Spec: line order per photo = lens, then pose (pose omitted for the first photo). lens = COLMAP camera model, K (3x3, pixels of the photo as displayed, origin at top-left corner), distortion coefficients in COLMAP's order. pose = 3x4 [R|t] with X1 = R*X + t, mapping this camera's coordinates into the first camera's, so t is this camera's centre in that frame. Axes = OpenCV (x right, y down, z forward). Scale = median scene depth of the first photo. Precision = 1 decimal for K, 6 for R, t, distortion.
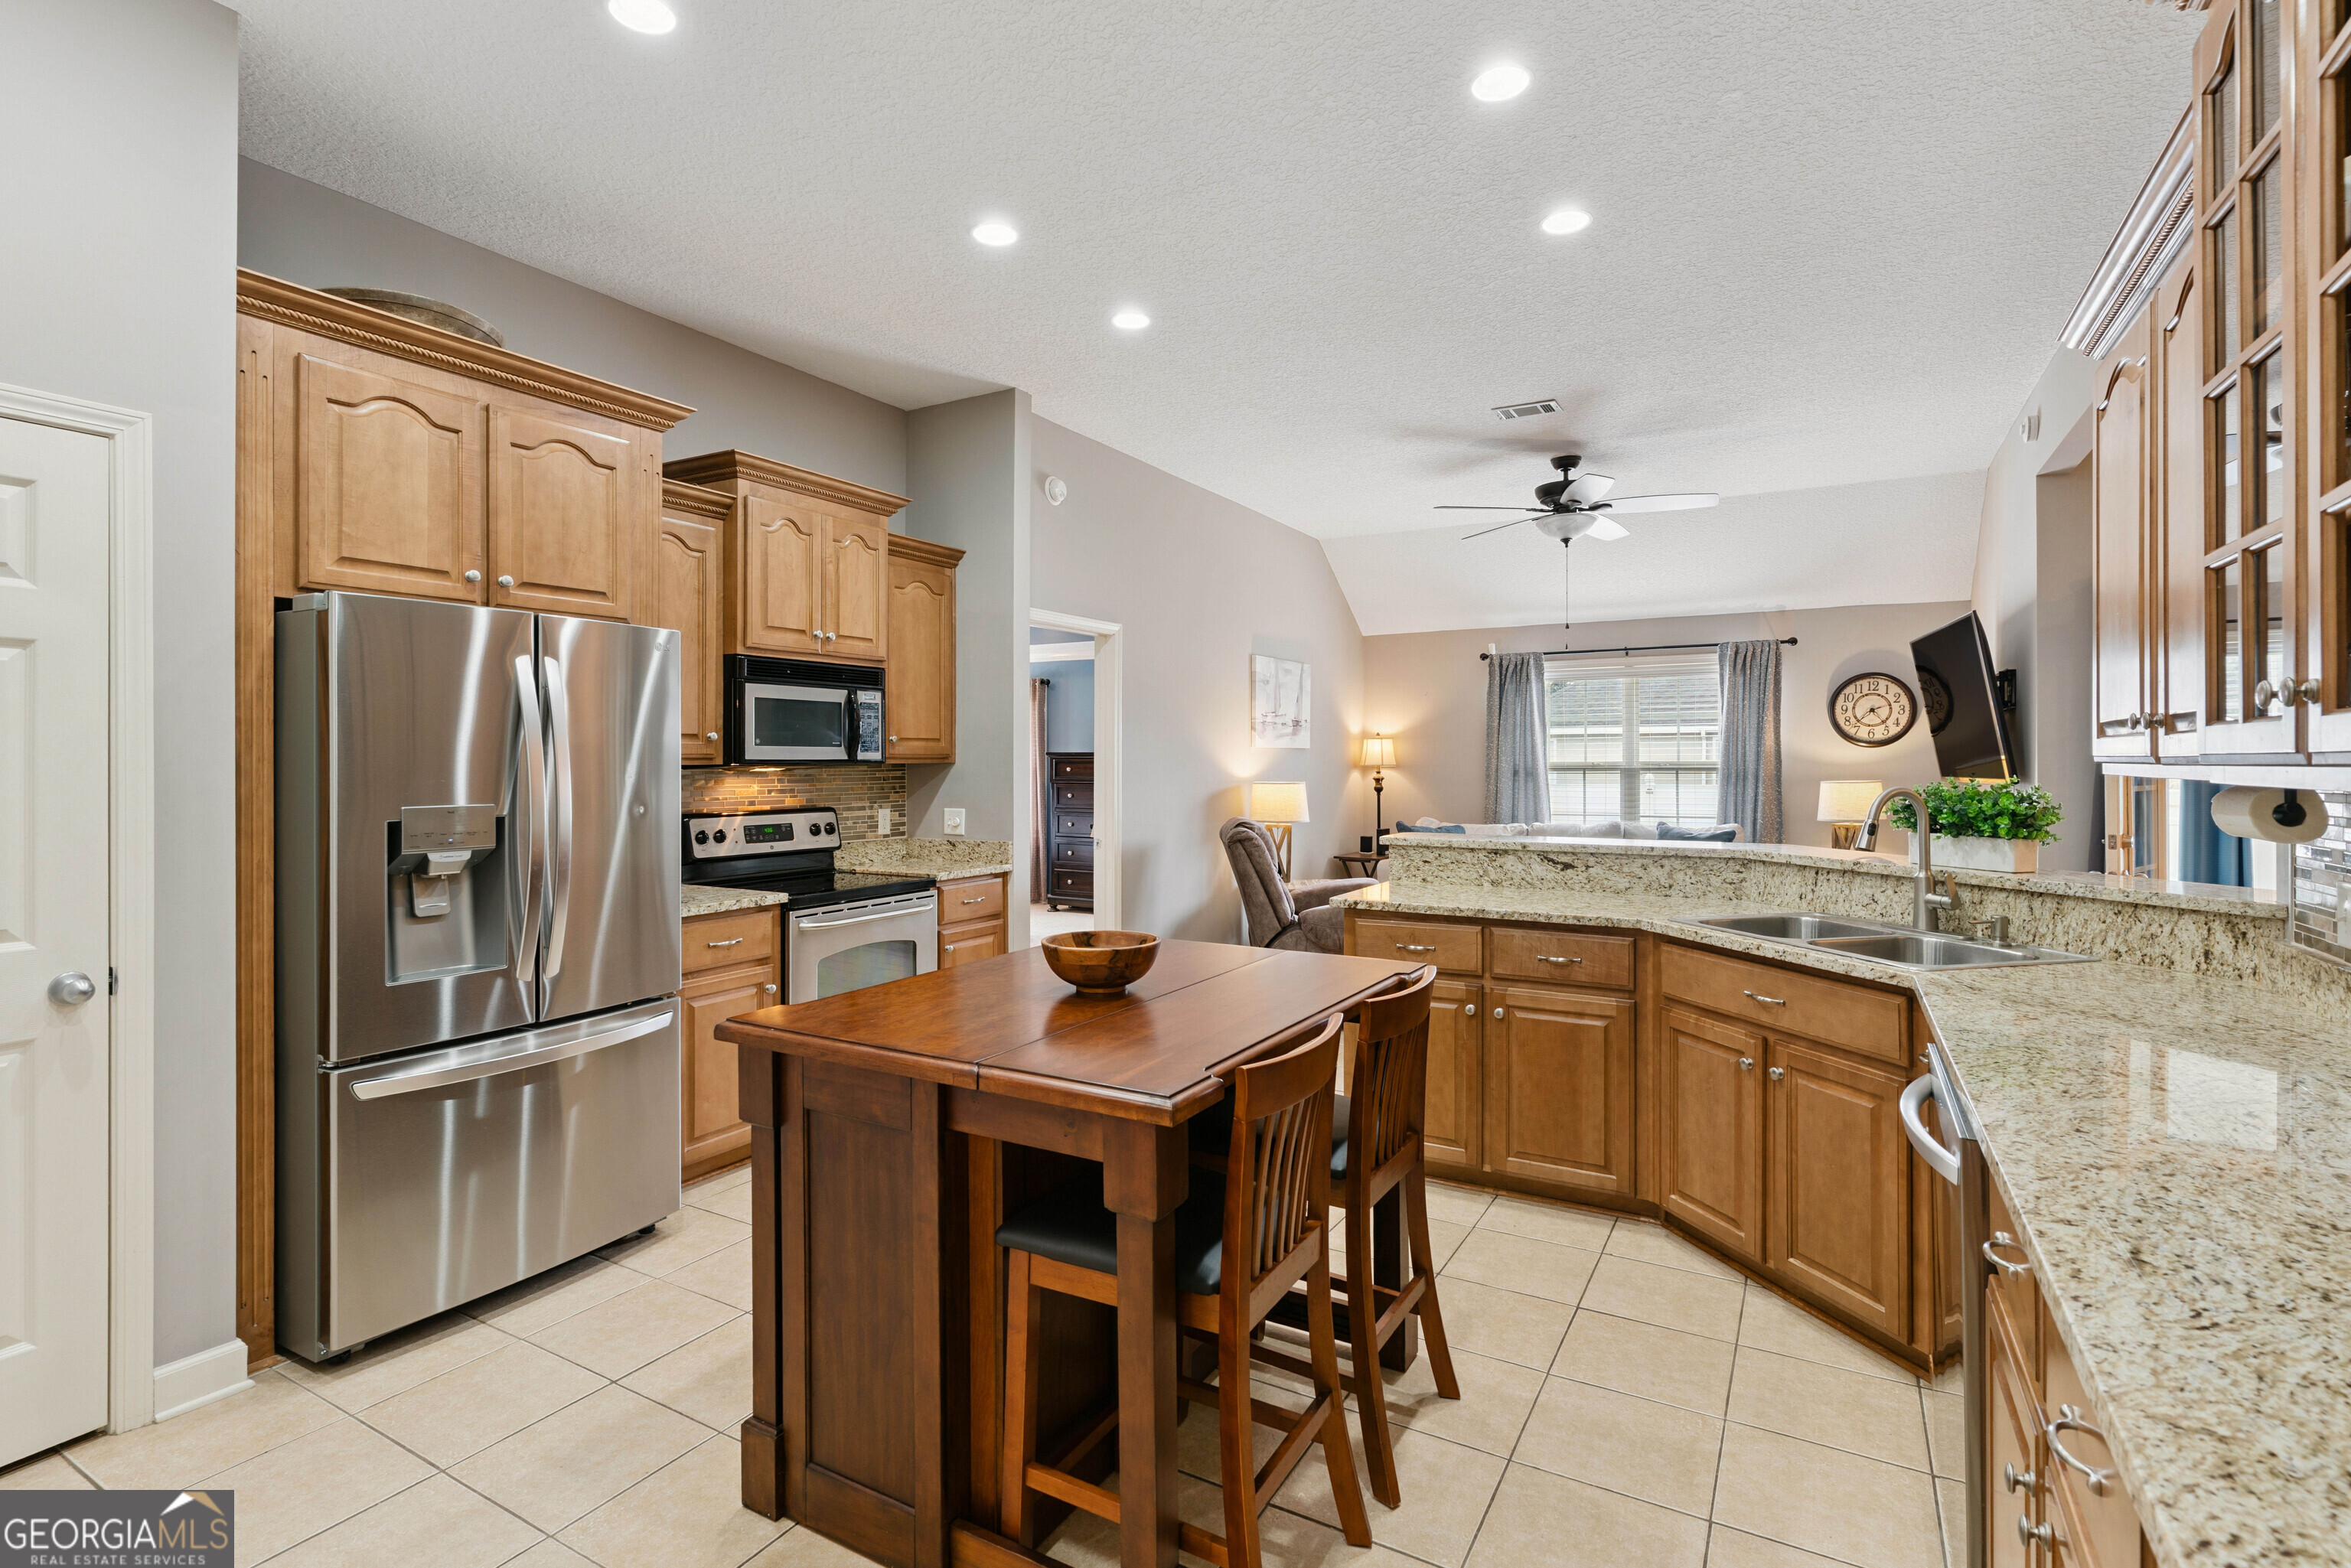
lens RADIAL K [[1123.1, 0, 1170.8], [0, 1123.1, 757.6], [0, 0, 1]] dist [0.004382, 0.000769]
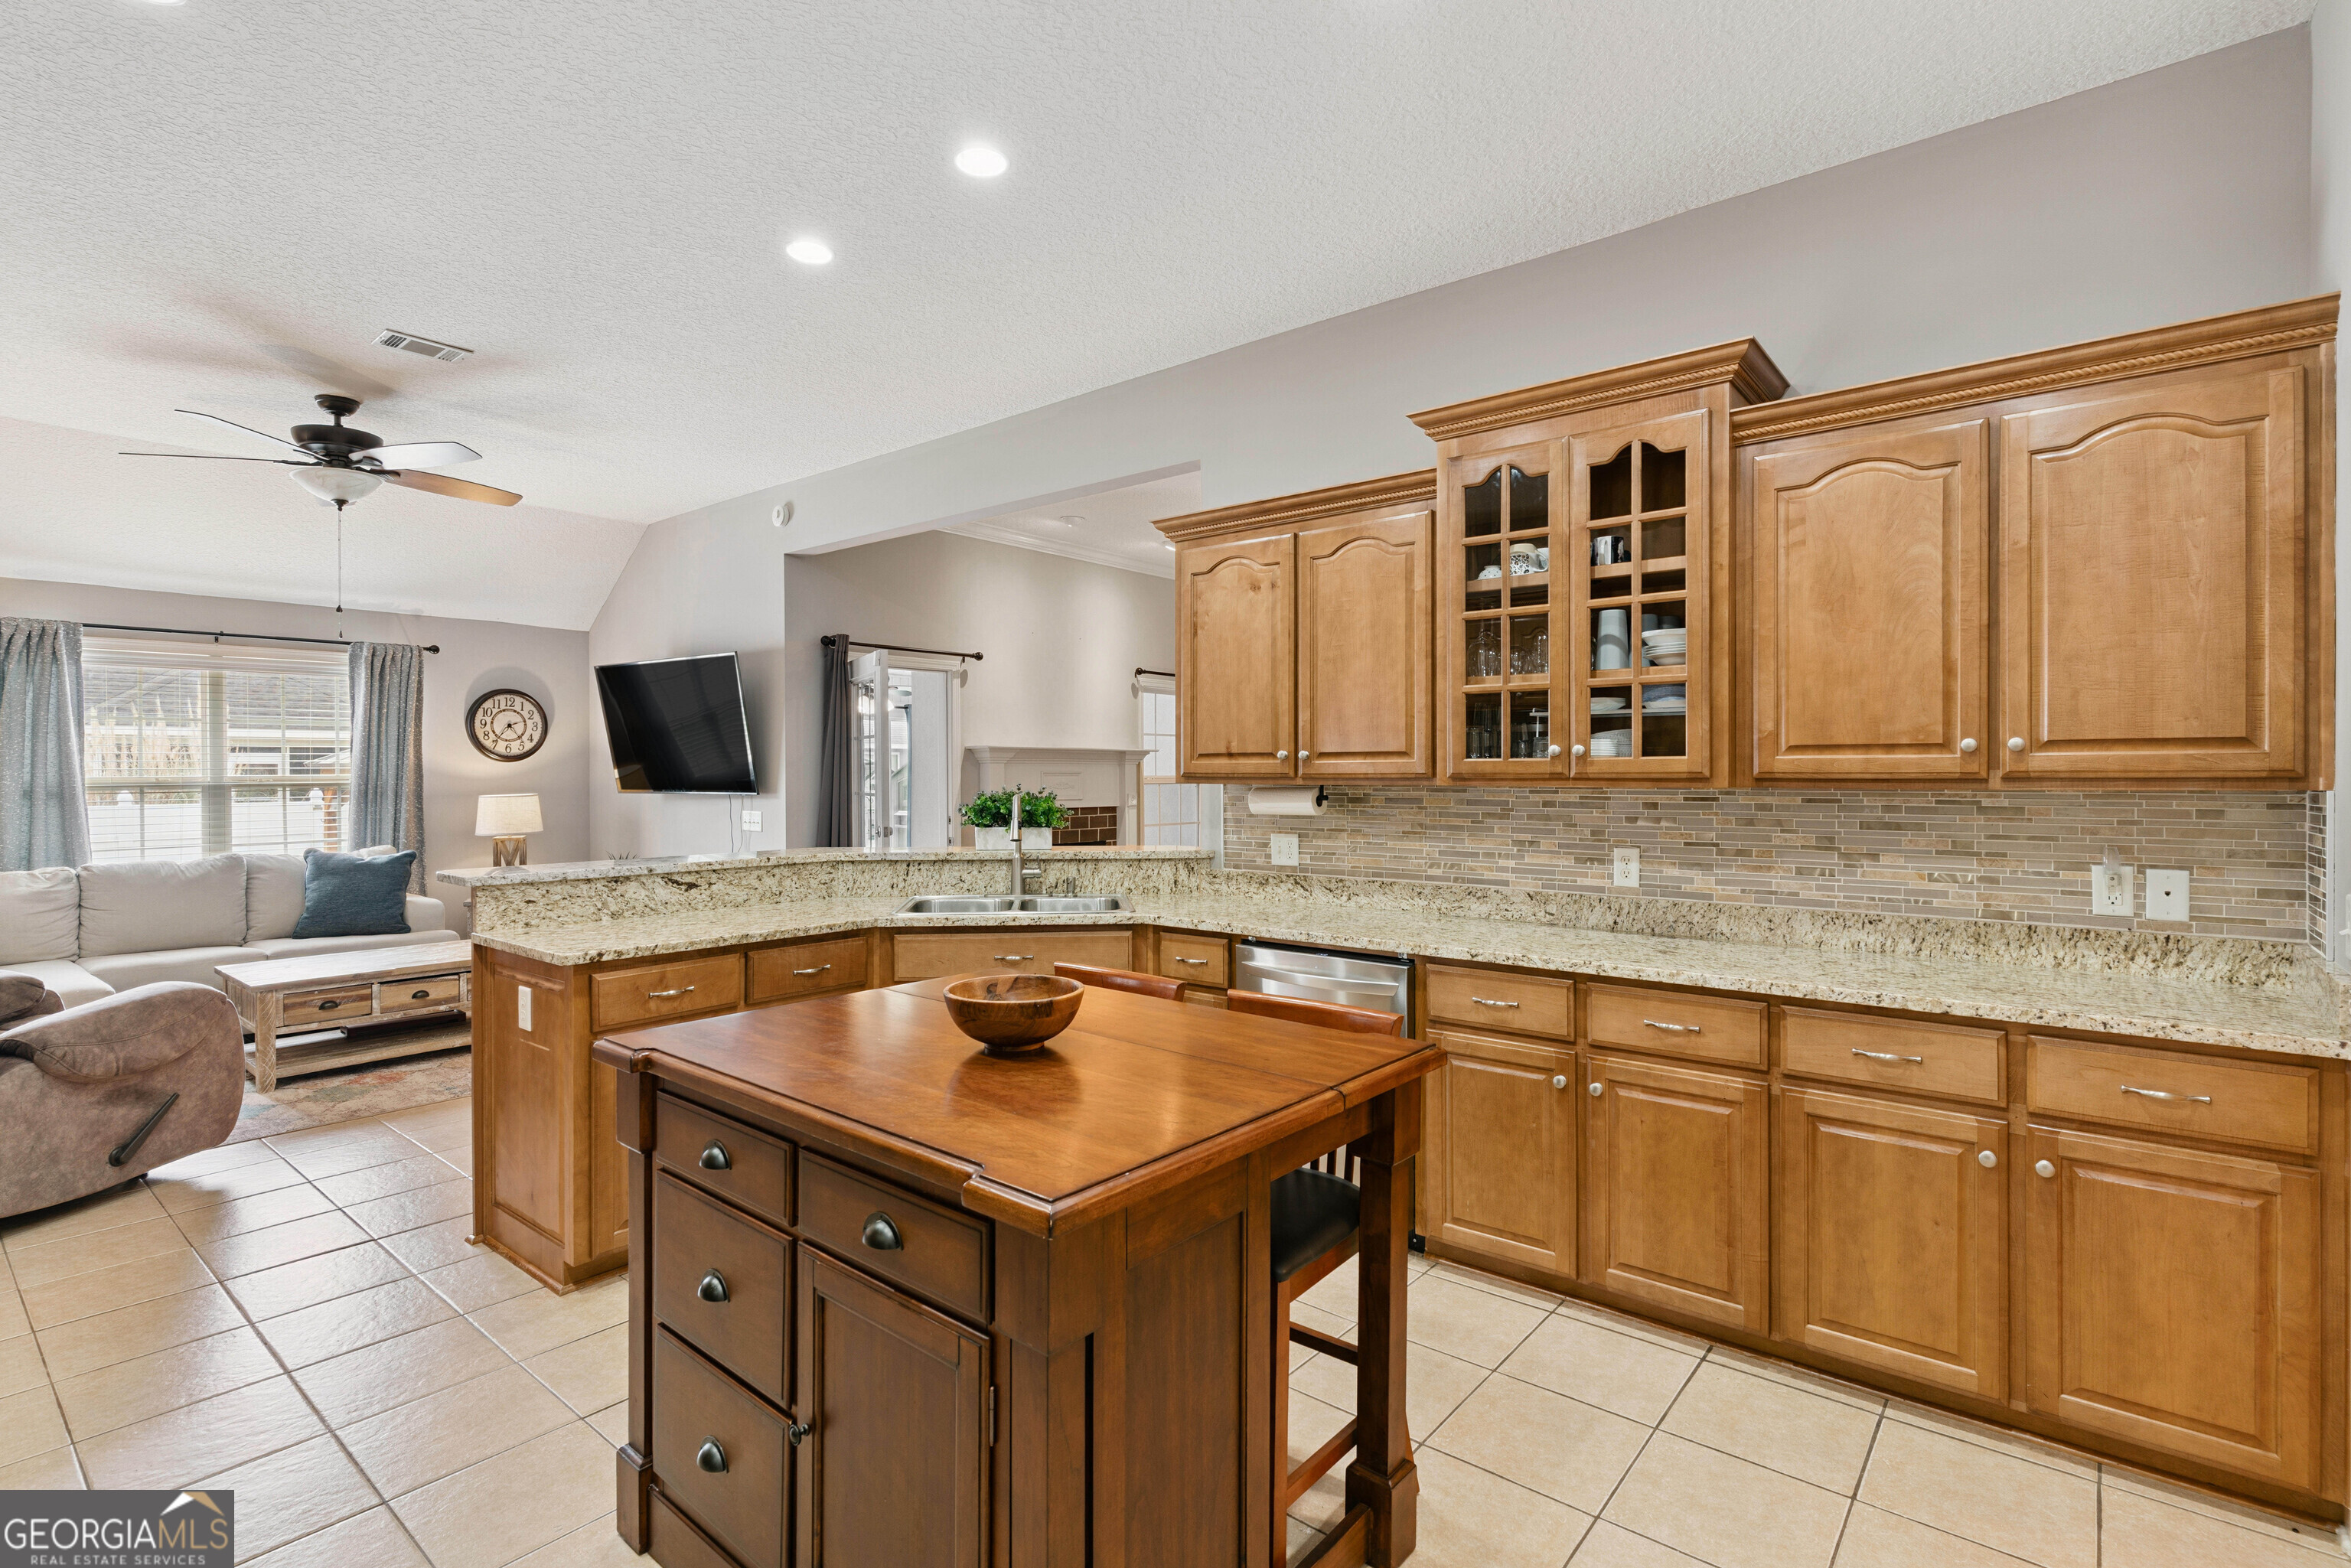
lens RADIAL K [[1112.3, 0, 1168.1], [0, 1112.3, 777.0], [0, 0, 1]] dist [0.002037, 0.000026]
pose [[0.169655, -0.005108, 0.985490, -0.435272], [-0.001074, 0.999985, 0.005368, -0.002025], [-0.985503, -0.001969, 0.169647, 0.366823]]
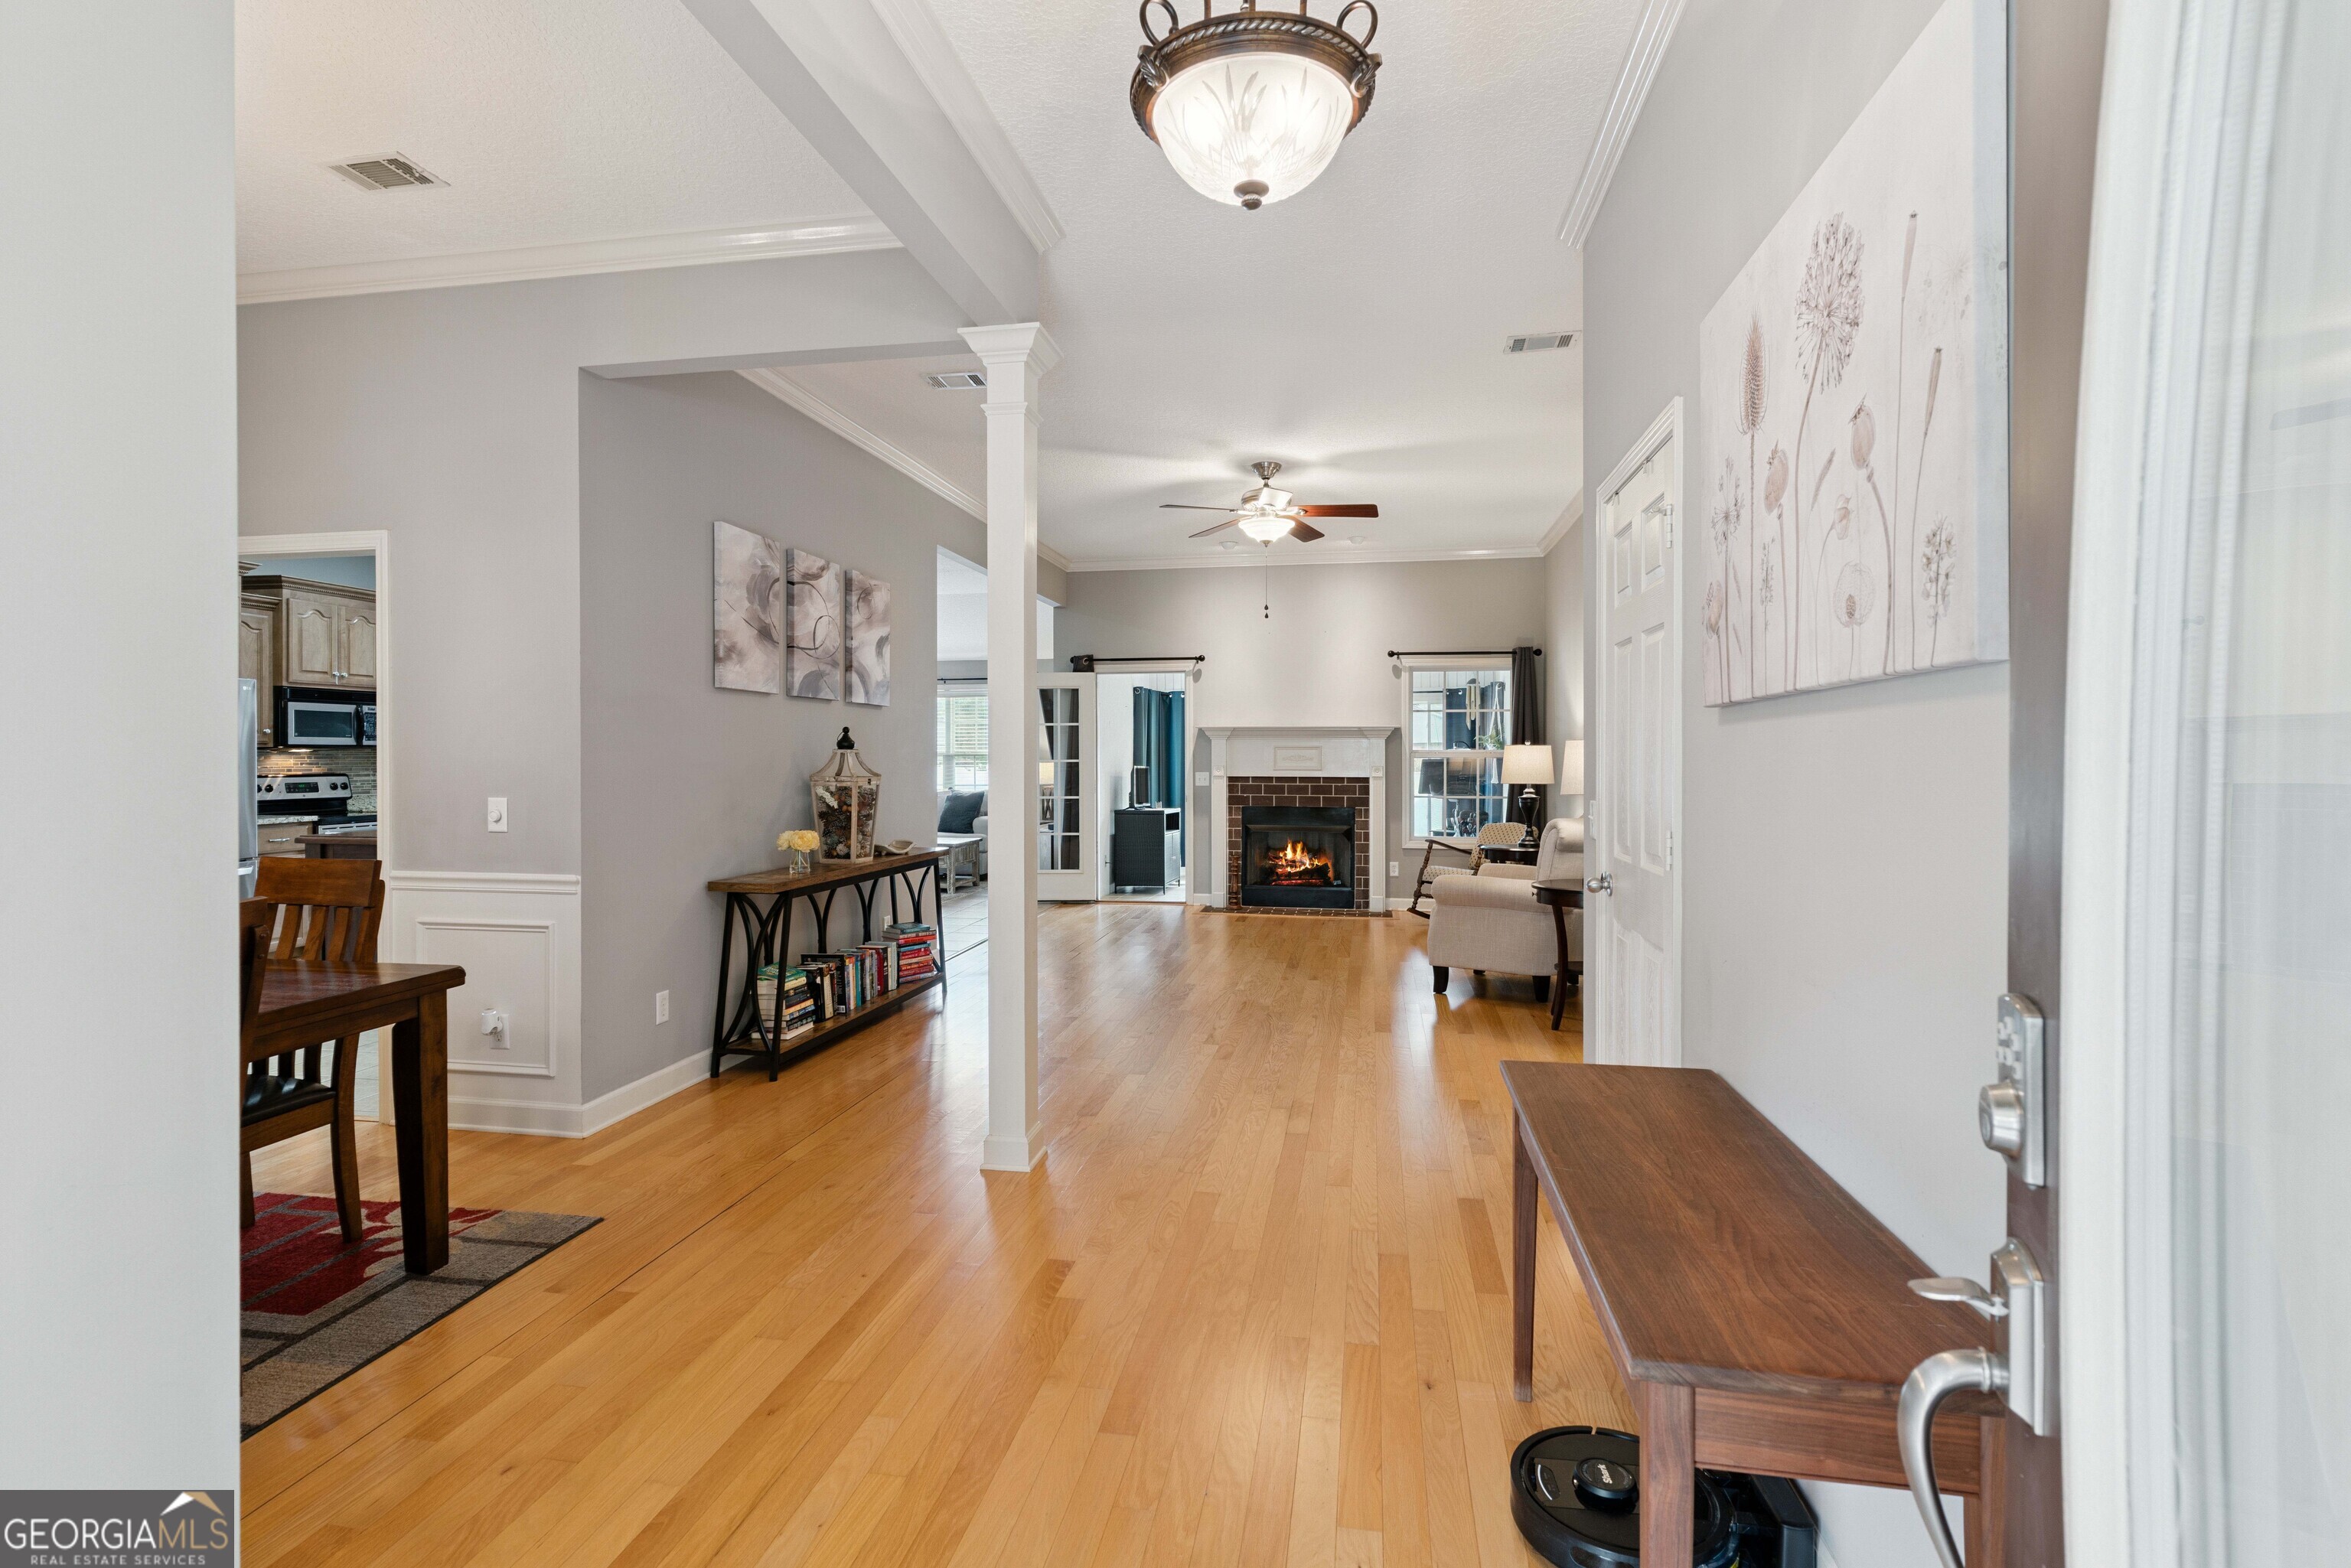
lens RADIAL K [[1112.4, 0, 1167.2], [0, 1112.4, 764.3], [0, 0, 1]] dist [0.000827, 0.000507]
pose [[0.941311, -0.001727, 0.337537, 0.299183], [-0.001399, 0.999958, 0.009019, 0.013772], [-0.337538, -0.008962, 0.941269, -1.001292]]
